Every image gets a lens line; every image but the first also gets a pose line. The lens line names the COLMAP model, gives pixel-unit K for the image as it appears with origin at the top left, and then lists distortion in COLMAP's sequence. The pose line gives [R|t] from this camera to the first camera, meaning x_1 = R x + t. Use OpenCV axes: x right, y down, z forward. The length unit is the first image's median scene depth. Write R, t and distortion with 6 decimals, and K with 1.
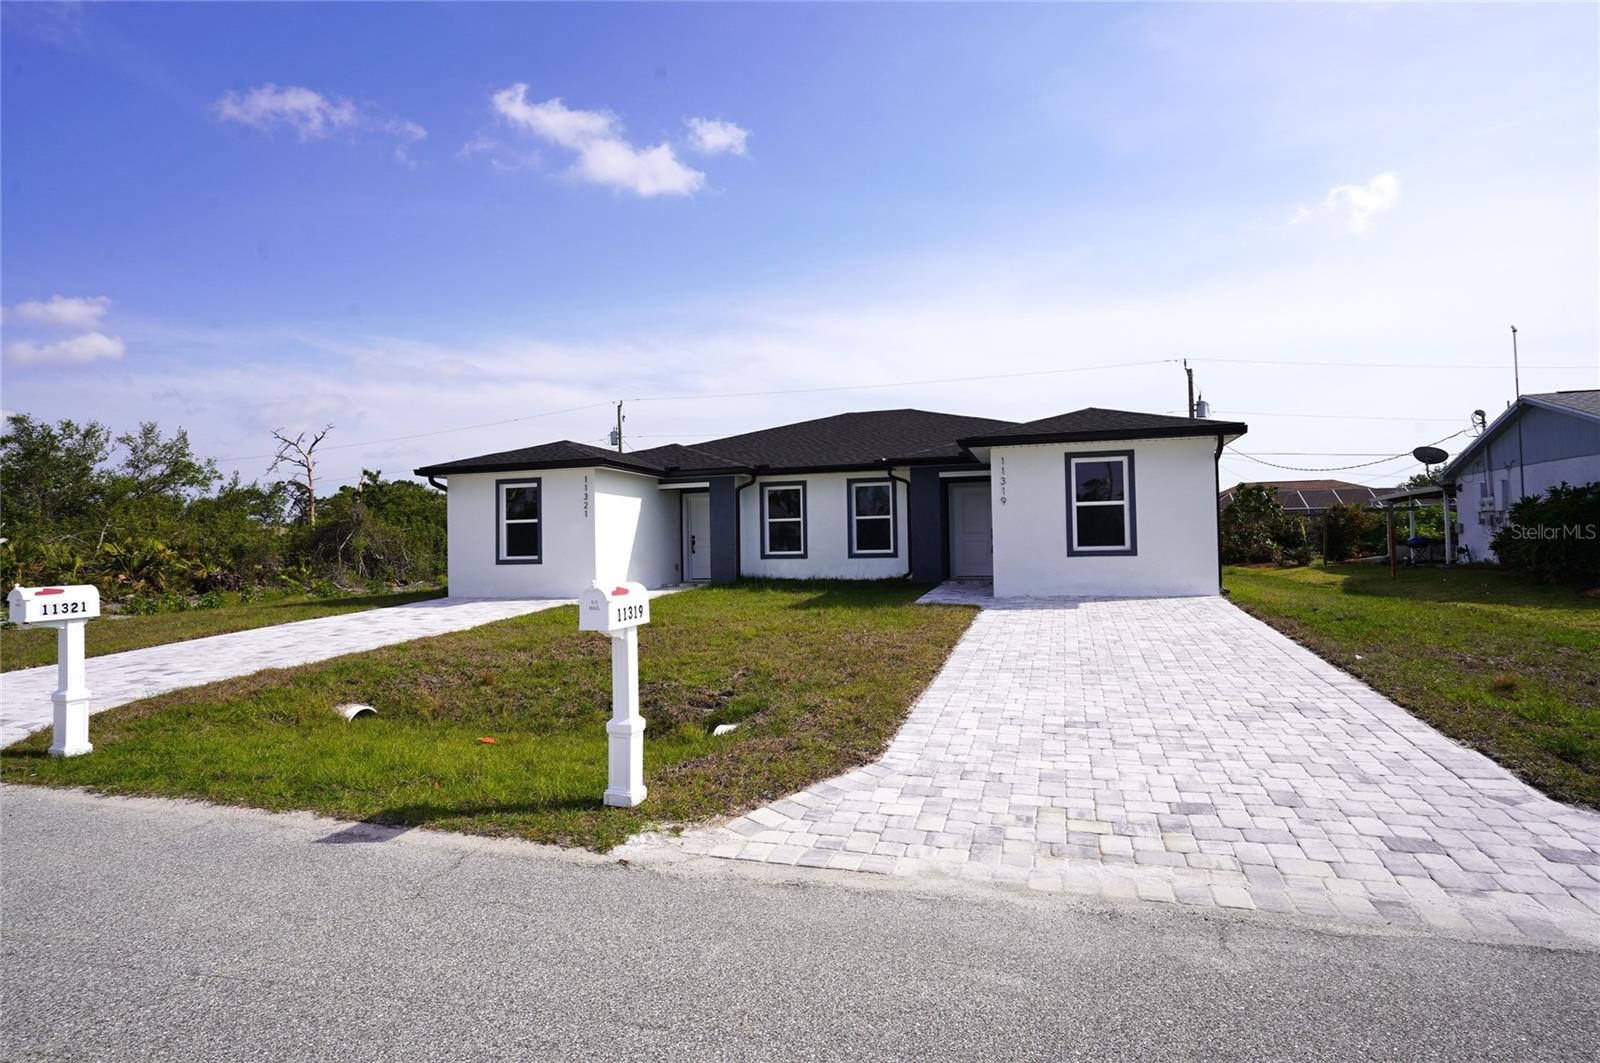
lens RADIAL K [[843.4, 0, 795.7], [0, 843.4, 526.6], [0, 0, 1]] dist [-0.050630, 0.024294]
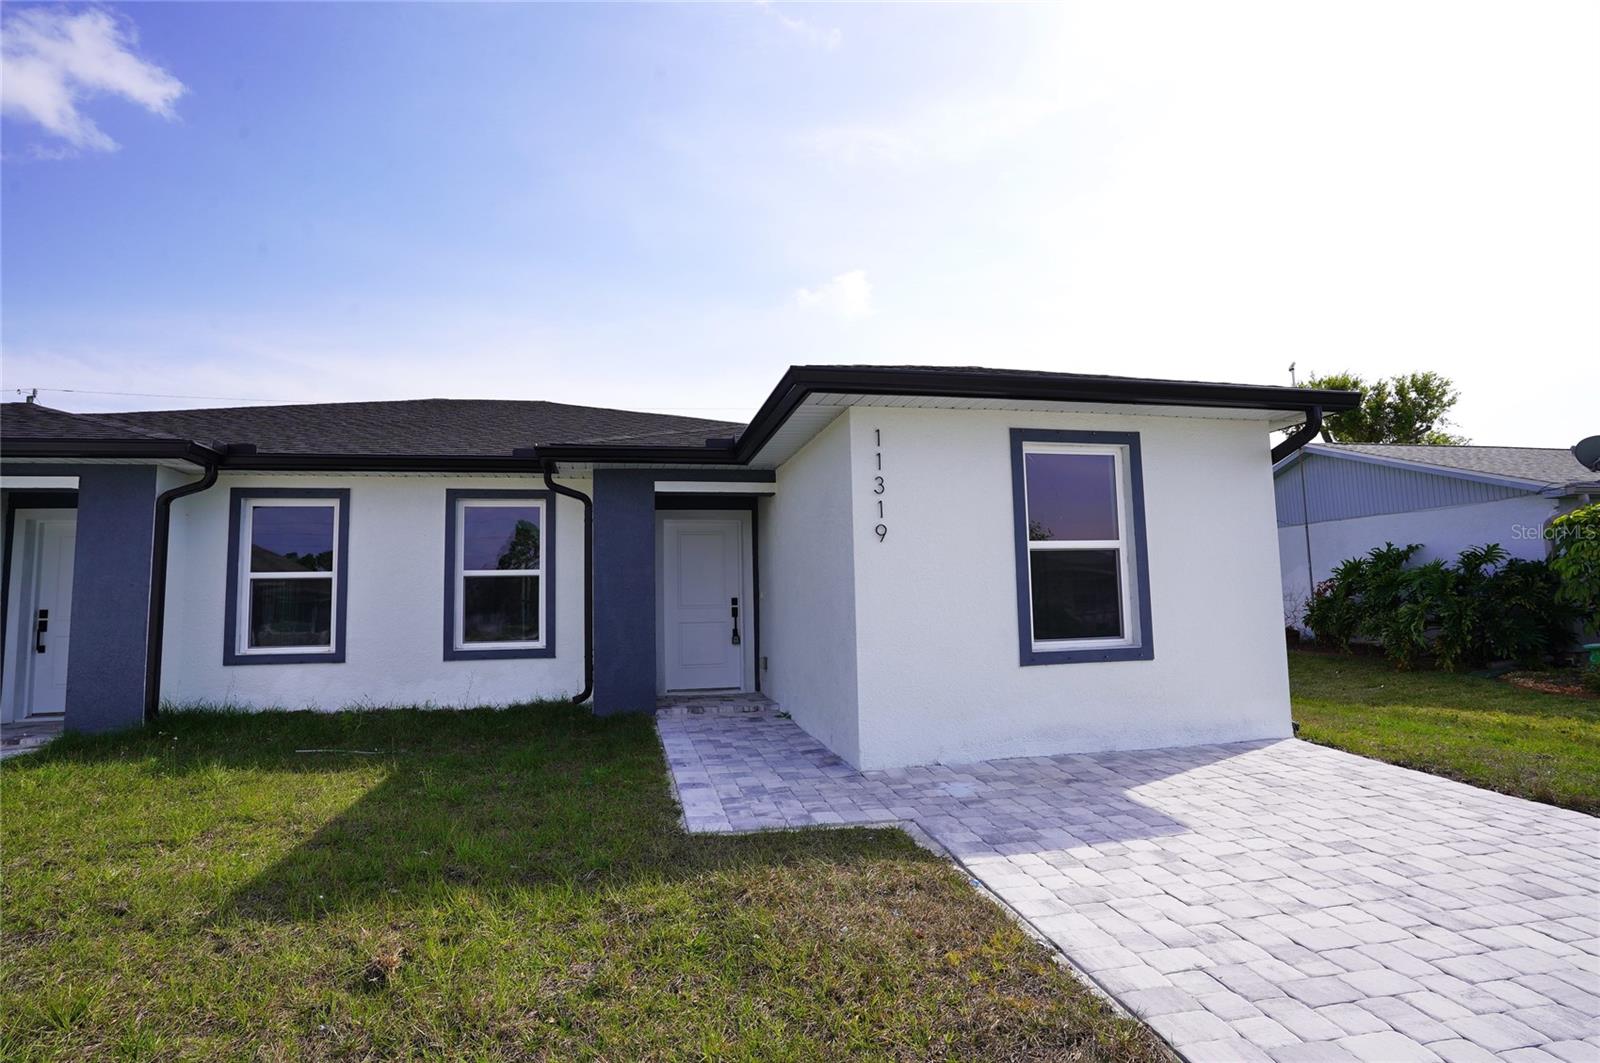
lens RADIAL K [[843.4, 0, 795.7], [0, 843.4, 526.6], [0, 0, 1]] dist [-0.050630, 0.024294]
pose [[0.875769, 0.044233, 0.480699, 0.008254], [-0.006408, 0.996771, -0.080047, -0.000197], [-0.482687, 0.067022, 0.873224, 0.498431]]
